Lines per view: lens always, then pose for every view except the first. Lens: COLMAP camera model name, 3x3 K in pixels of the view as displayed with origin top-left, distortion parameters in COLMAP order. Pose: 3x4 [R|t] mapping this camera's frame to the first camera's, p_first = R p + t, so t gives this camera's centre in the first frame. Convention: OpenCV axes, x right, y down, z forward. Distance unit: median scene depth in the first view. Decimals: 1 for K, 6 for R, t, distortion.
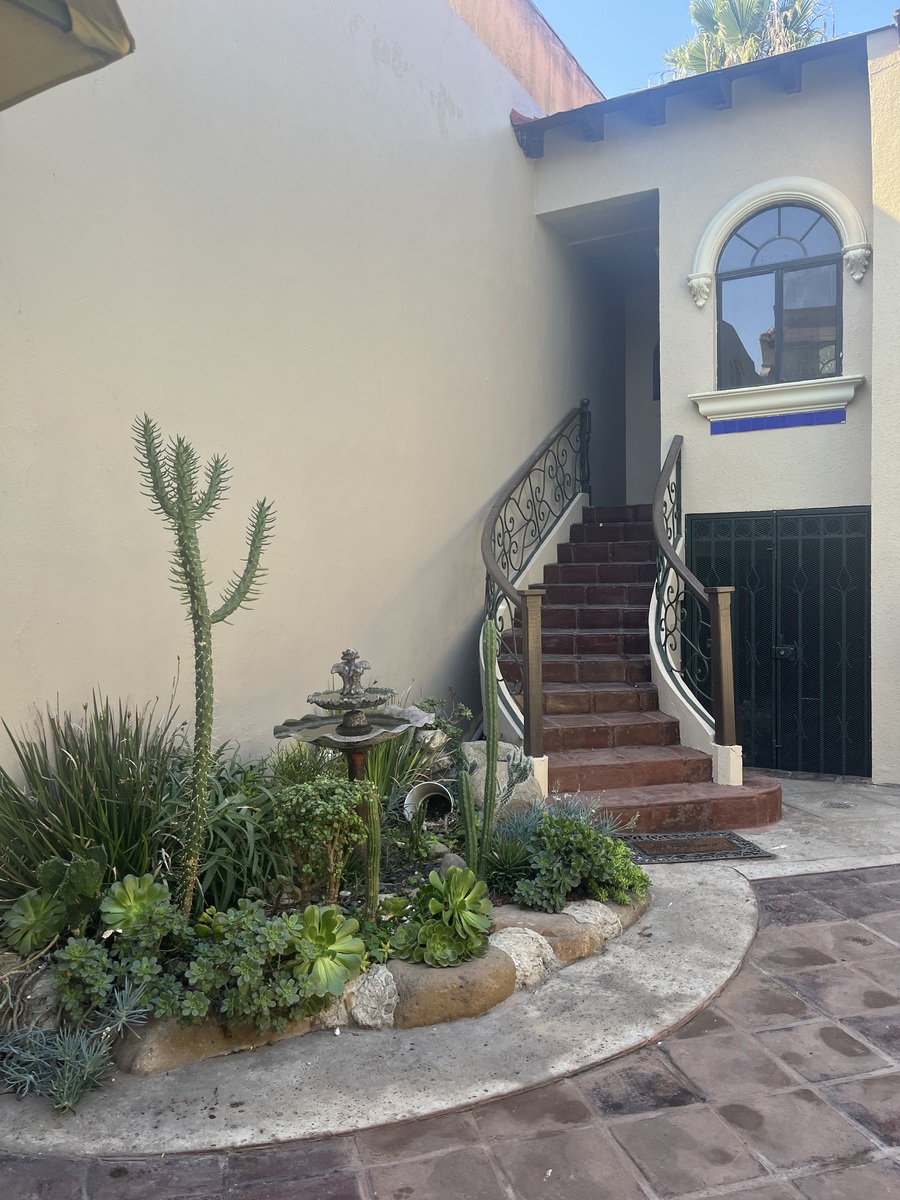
lens RADIAL K [[898.3, 0, 447.8], [0, 898.3, 601.3], [0, 0, 1]] dist [0.010979, -0.009788]
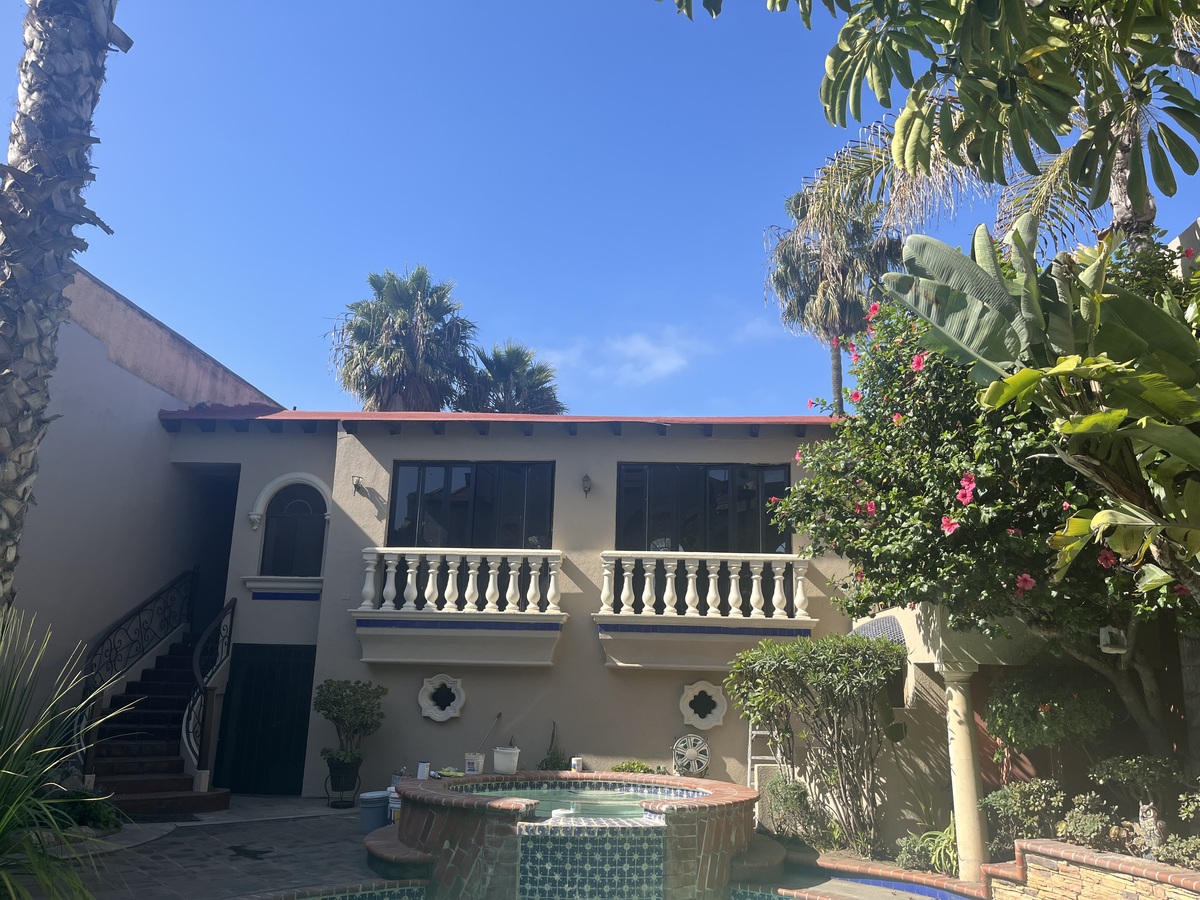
lens RADIAL K [[898.3, 0, 606.0], [0, 898.3, 456.9], [0, 0, 1]] dist [0.010979, -0.009788]
pose [[0.900522, 0.143441, 0.410470, 0.149510], [-0.029326, 0.961905, -0.271806, 0.008855], [-0.433821, 0.232730, 0.870423, -0.941489]]
